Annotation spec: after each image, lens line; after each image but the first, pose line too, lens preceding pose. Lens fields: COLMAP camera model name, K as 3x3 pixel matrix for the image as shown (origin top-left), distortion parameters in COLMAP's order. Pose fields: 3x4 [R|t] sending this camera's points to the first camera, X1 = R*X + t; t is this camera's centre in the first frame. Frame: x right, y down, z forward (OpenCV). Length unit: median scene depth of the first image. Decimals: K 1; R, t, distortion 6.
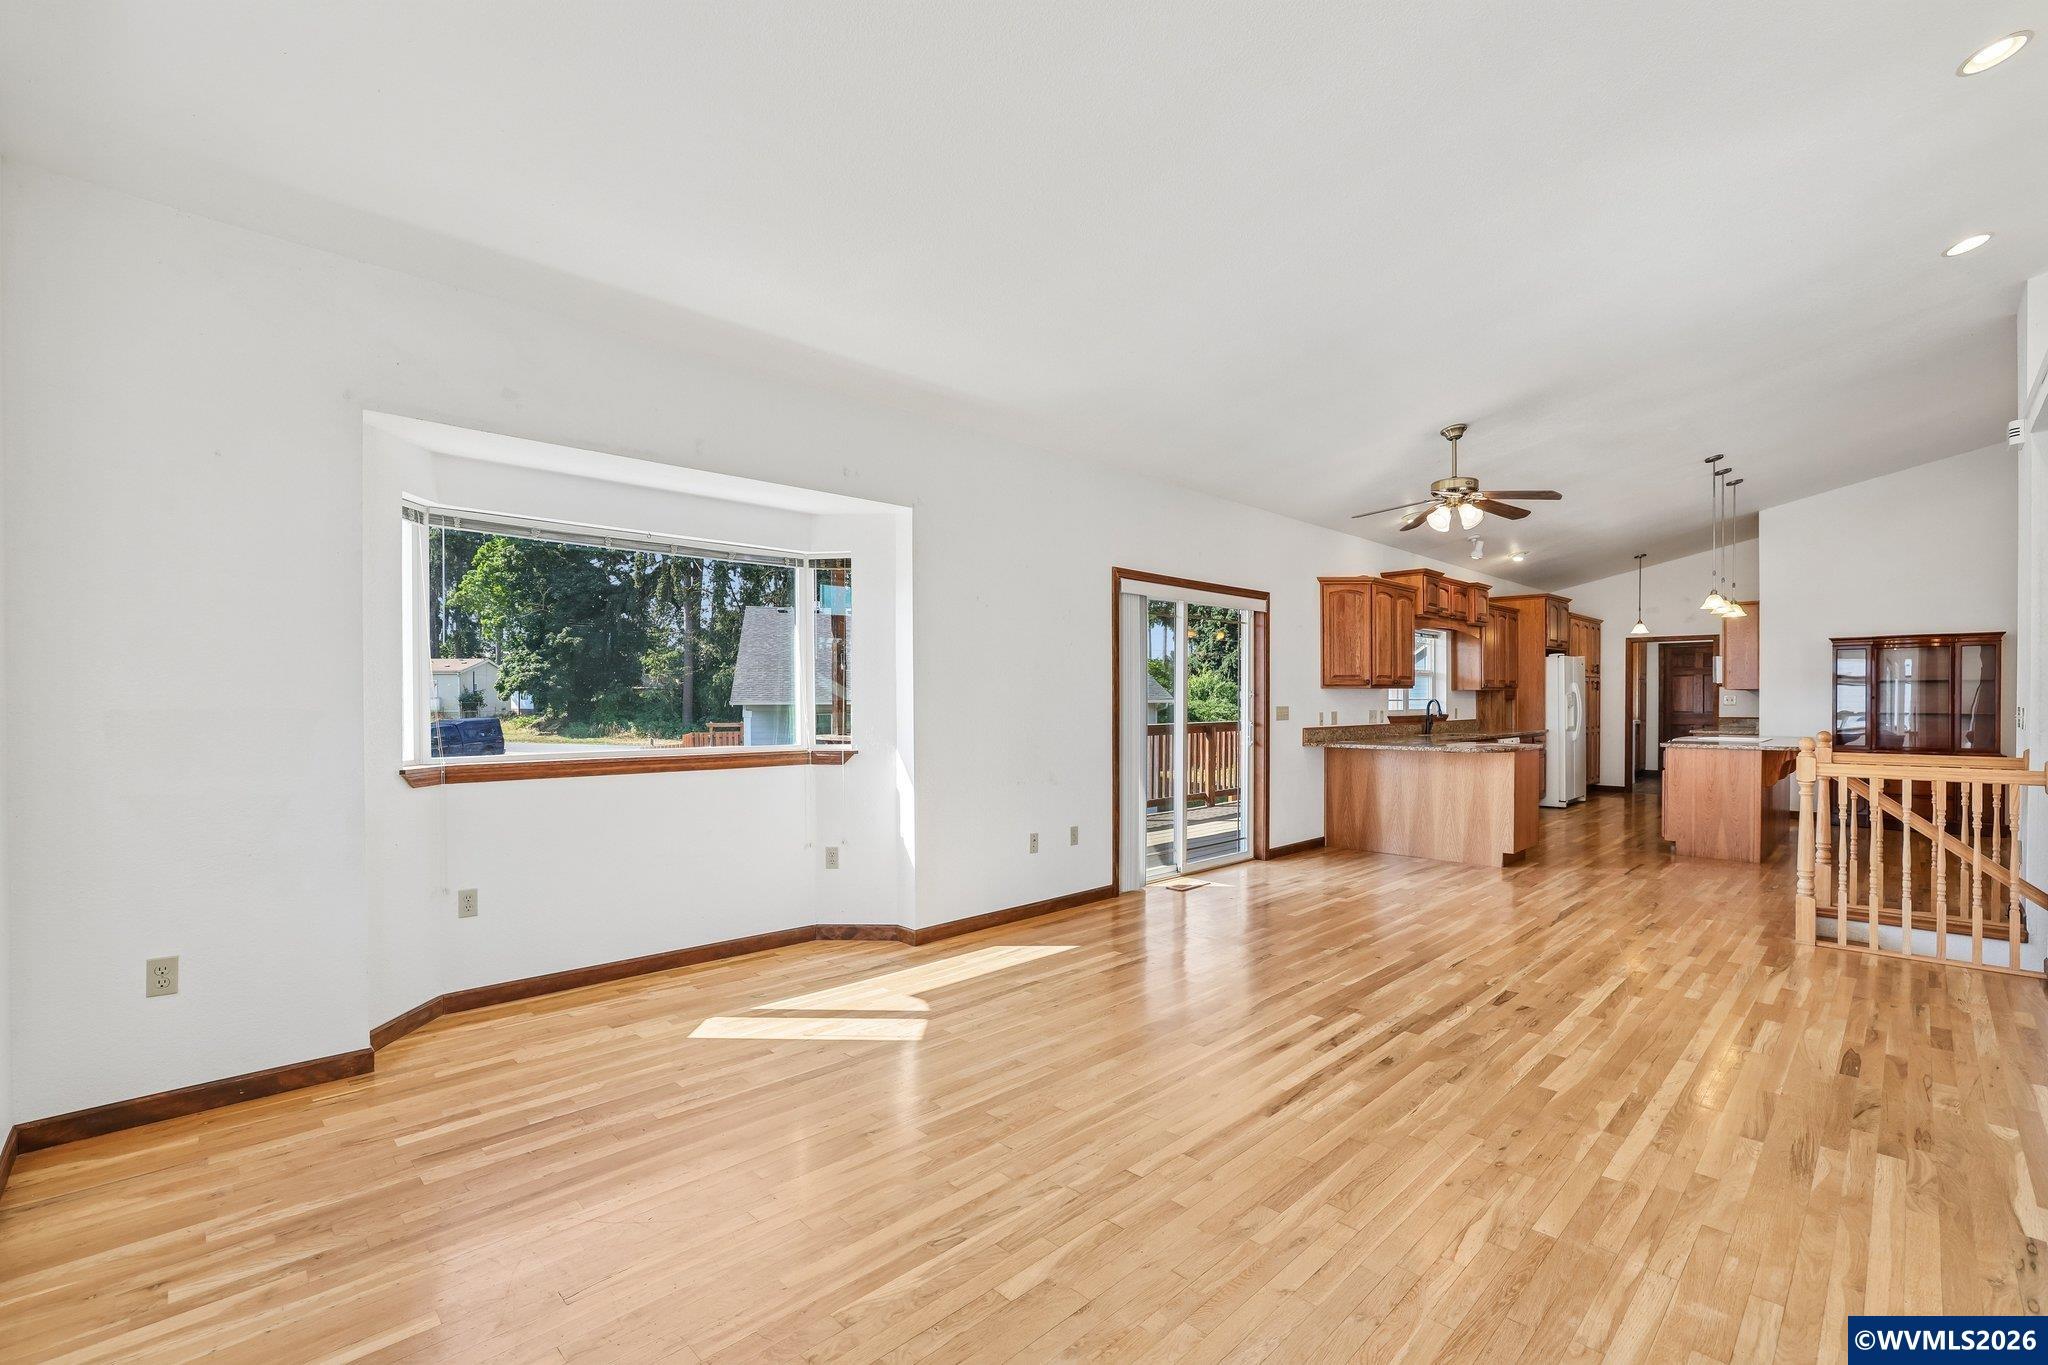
lens RADIAL K [[905.4, 0, 1024.1], [0, 905.4, 701.9], [0, 0, 1]] dist [-0.030628, 0.001535]
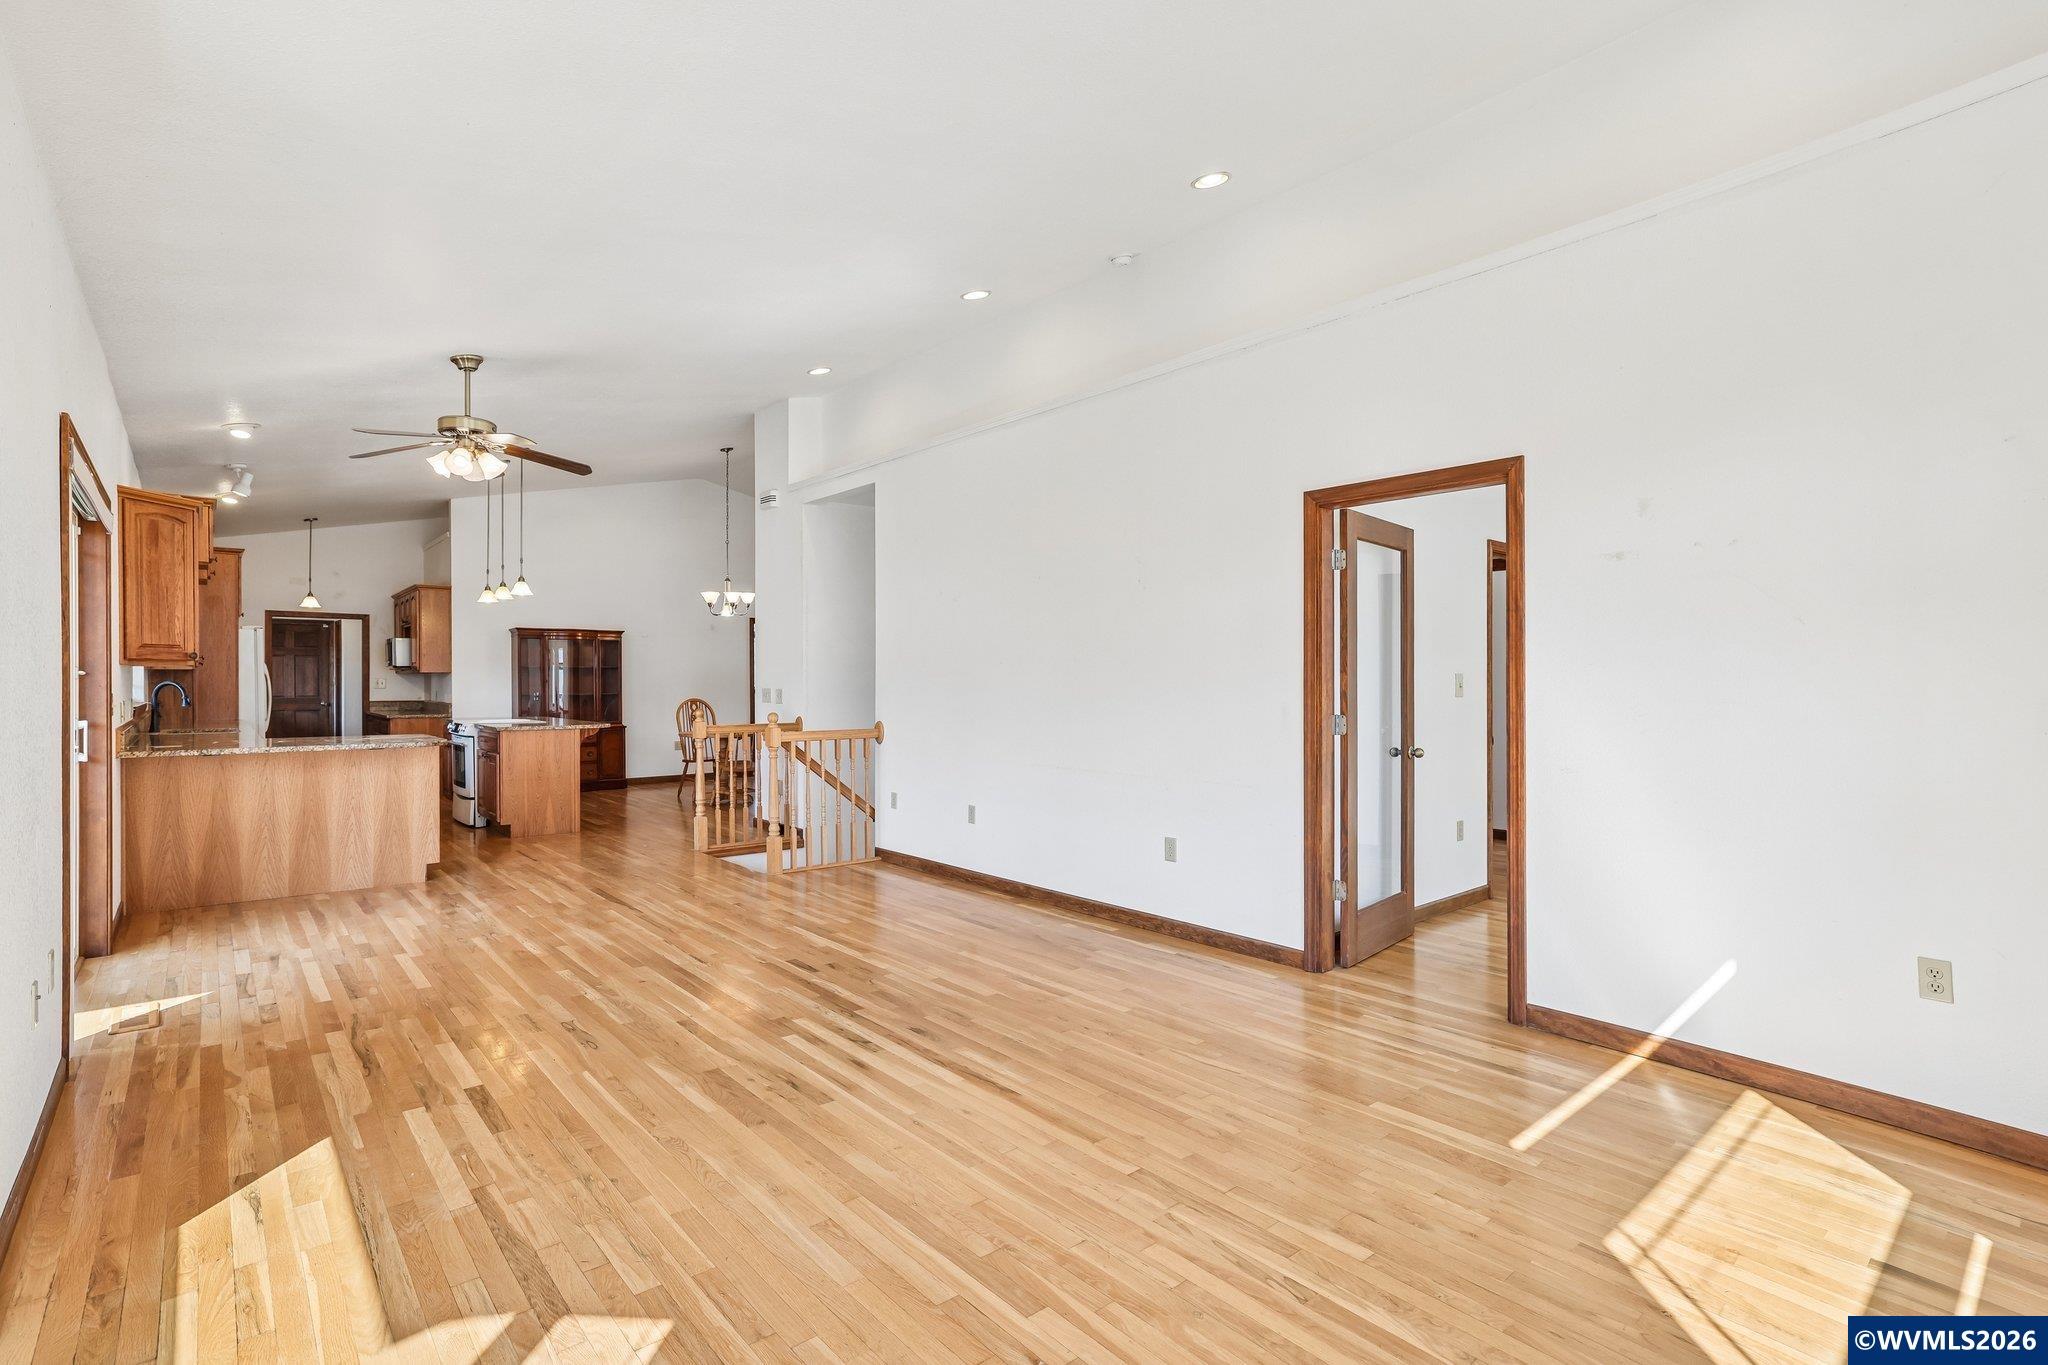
lens RADIAL K [[965.5, 0, 1025.2], [0, 965.5, 678.4], [0, 0, 1]] dist [-0.001366, 0.001812]
pose [[0.074288, 0.006714, 0.997214, -0.543245], [0.000153, 0.999977, -0.006744, -0.000651], [-0.997237, 0.000654, 0.074285, 0.606678]]
